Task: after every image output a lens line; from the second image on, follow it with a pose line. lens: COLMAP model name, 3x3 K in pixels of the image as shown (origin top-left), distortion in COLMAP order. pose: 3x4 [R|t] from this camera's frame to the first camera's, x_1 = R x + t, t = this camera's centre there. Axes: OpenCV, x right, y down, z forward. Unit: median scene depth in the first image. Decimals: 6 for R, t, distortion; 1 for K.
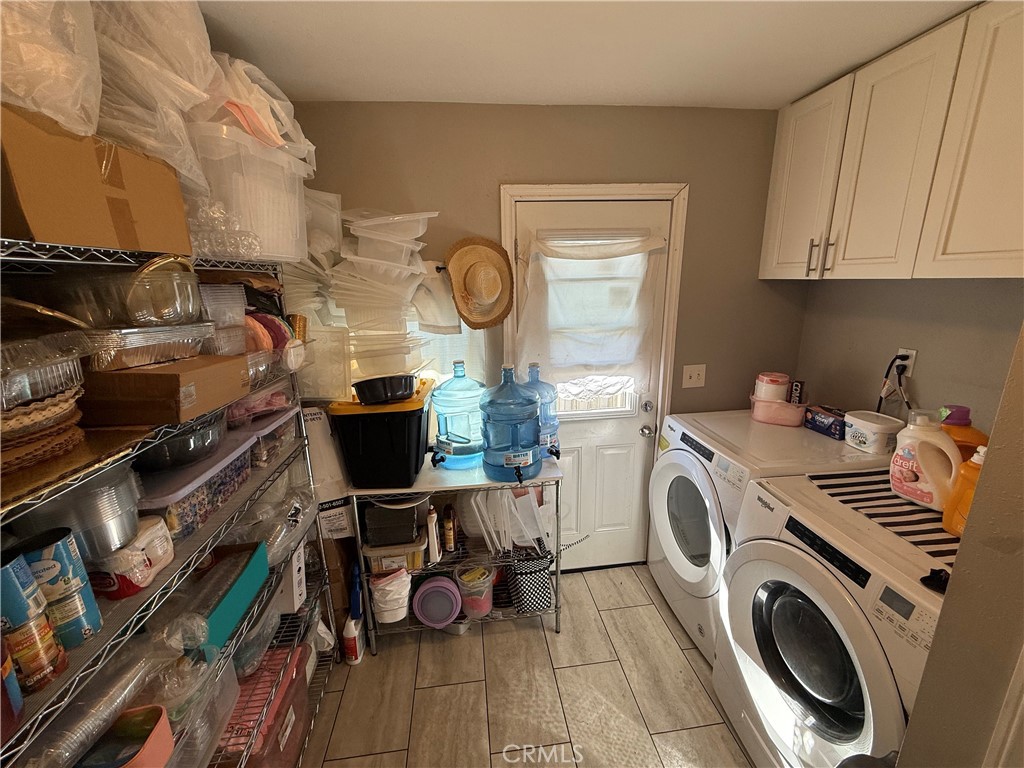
lens RADIAL K [[406.7, 0, 508.4], [0, 406.7, 385.1], [0, 0, 1]] dist [0.000596, 0.000185]
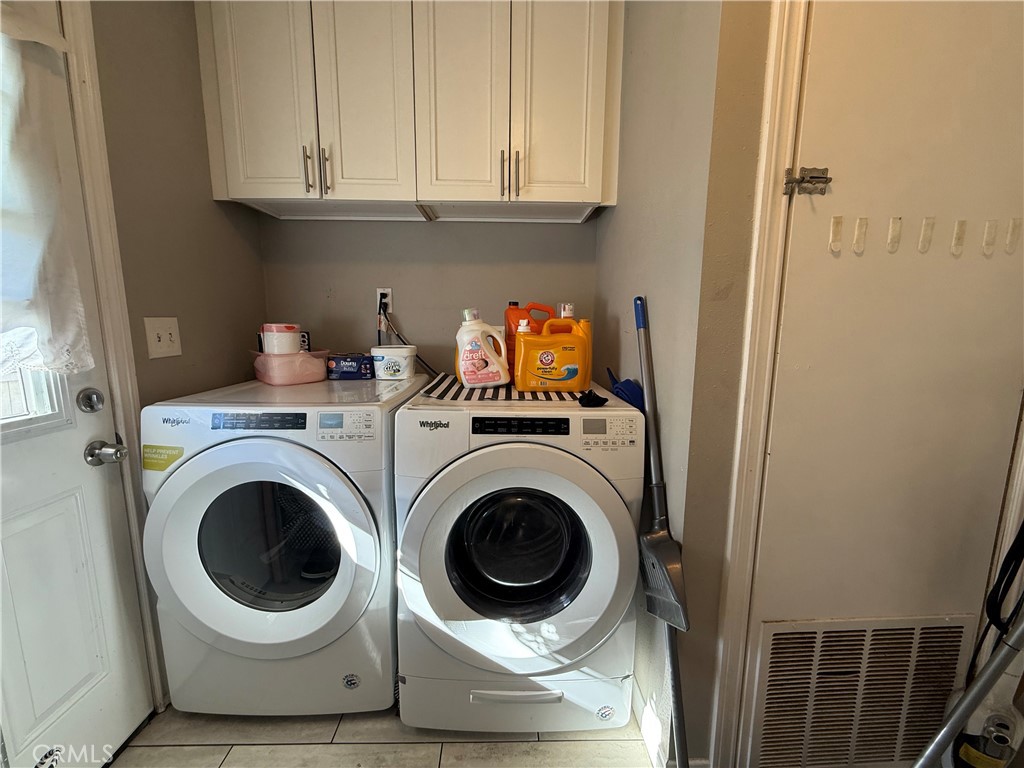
lens RADIAL K [[406.7, 0, 508.4], [0, 406.7, 385.1], [0, 0, 1]] dist [0.000596, 0.000185]
pose [[0.097324, -0.123652, 0.987541, -0.109621], [0.242339, 0.965332, 0.096988, 0.141557], [-0.965298, 0.229881, 0.123916, 0.602566]]
